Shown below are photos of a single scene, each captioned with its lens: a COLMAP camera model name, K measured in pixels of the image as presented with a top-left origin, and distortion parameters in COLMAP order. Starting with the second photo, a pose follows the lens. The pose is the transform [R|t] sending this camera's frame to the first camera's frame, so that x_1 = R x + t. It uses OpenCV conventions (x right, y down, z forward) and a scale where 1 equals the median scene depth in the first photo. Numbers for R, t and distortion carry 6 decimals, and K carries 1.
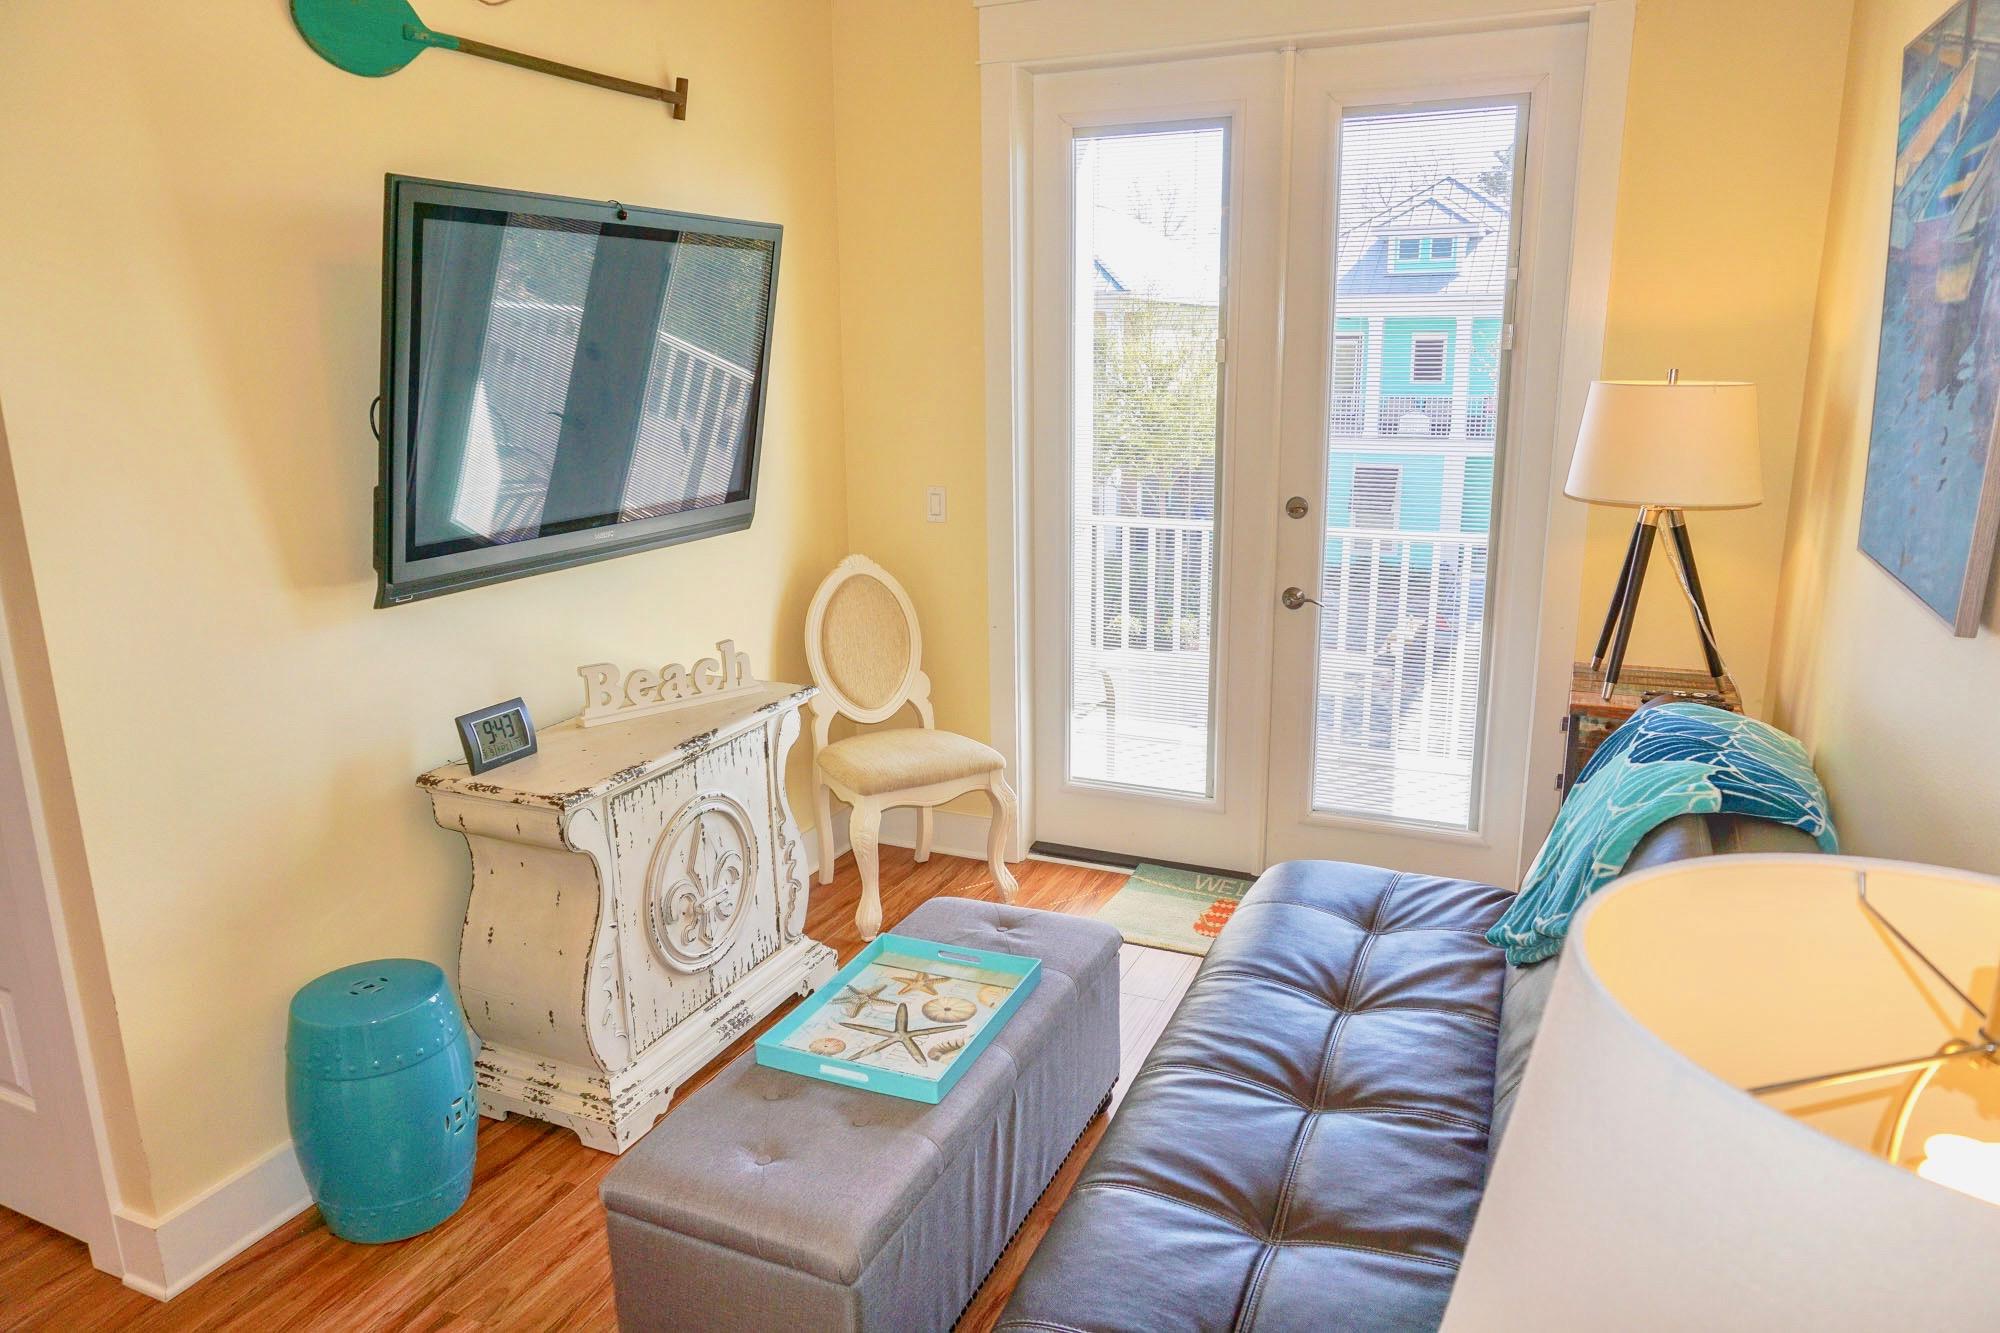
lens RADIAL K [[1341.9, 0, 1001.4], [0, 1341.9, 672.6], [0, 0, 1]] dist [-0.052315, 0.045414]
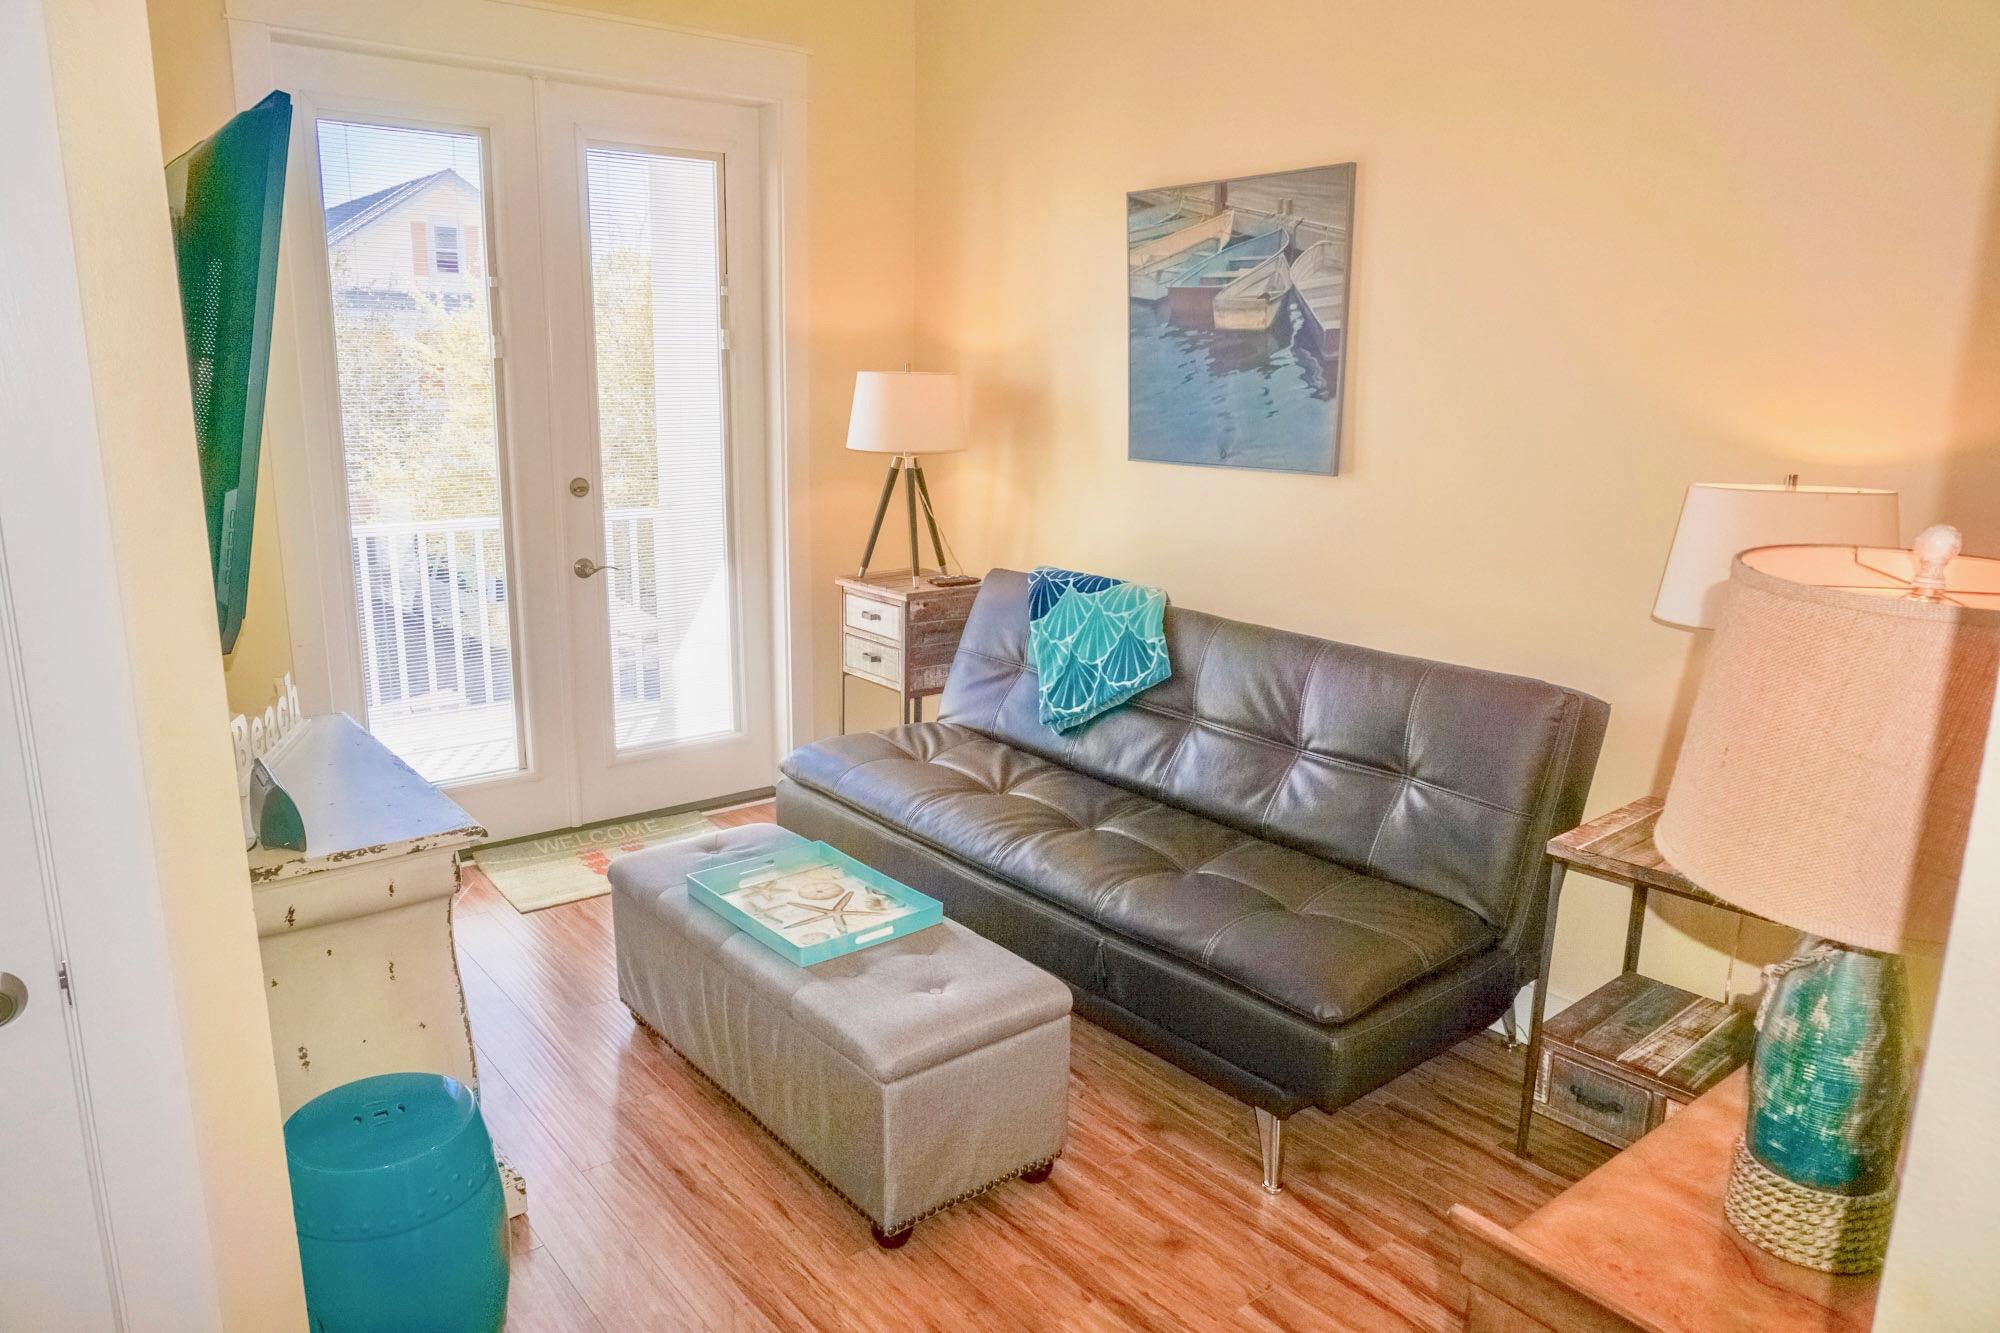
lens RADIAL K [[1341.9, 0, 1001.4], [0, 1341.9, 672.6], [0, 0, 1]] dist [-0.052315, 0.045414]
pose [[0.457767, -0.188235, 0.868917, -0.810522], [0.197284, 0.974471, 0.107167, -0.028250], [-0.866907, 0.122366, 0.483217, 0.220036]]
